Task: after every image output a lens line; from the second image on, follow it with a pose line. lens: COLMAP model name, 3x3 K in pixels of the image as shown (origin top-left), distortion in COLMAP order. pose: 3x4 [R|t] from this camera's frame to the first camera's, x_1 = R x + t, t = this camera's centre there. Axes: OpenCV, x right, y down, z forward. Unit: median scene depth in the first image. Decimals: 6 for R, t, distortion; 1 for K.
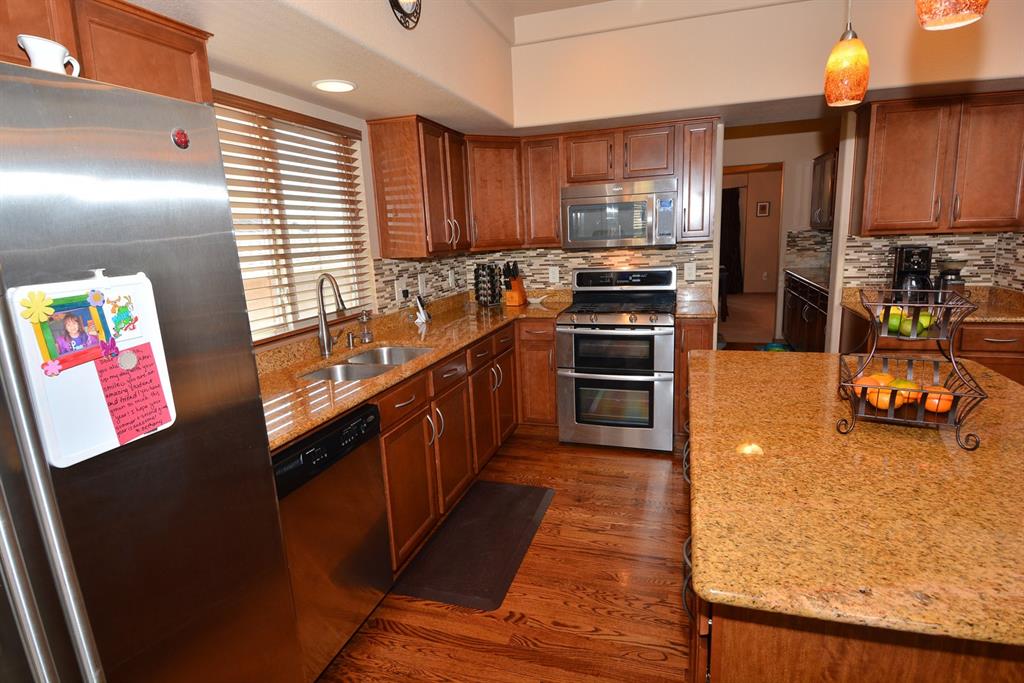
lens RADIAL K [[532.5, 0, 508.5], [0, 532.5, 343.1], [0, 0, 1]] dist [0.026998, -0.030060]
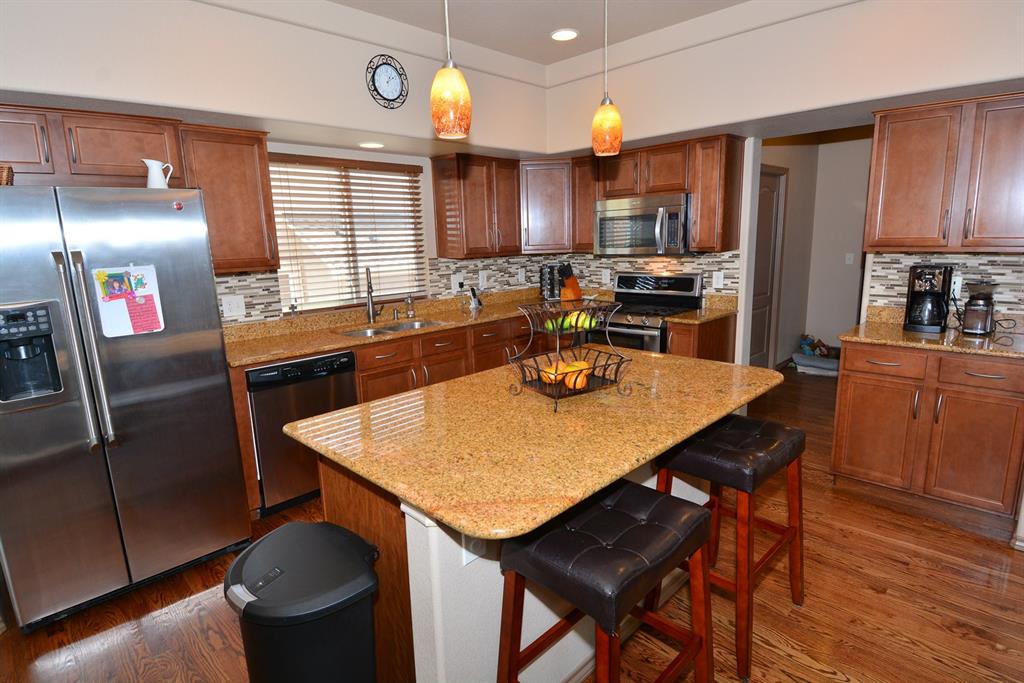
lens RADIAL K [[532.5, 0, 510.7], [0, 532.5, 345.6], [0, 0, 1]] dist [0.026998, -0.030060]
pose [[0.892012, 0.107962, -0.438929, 0.528841], [-0.101256, 0.994106, 0.038741, -0.007880], [0.440525, 0.009887, 0.897686, -0.128376]]
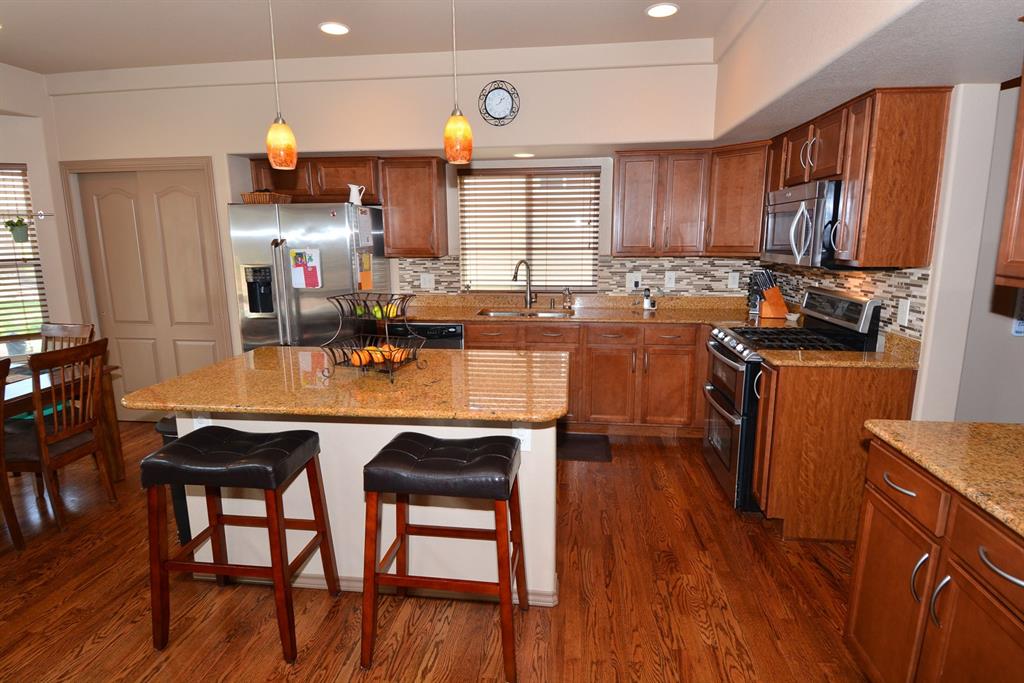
lens RADIAL K [[532.5, 0, 505.7], [0, 532.5, 344.1], [0, 0, 1]] dist [0.026998, -0.030060]
pose [[0.182591, 0.235632, -0.954536, 1.045569], [-0.200109, 0.959442, 0.198565, -0.151974], [0.962609, 0.154755, 0.222338, 0.453192]]
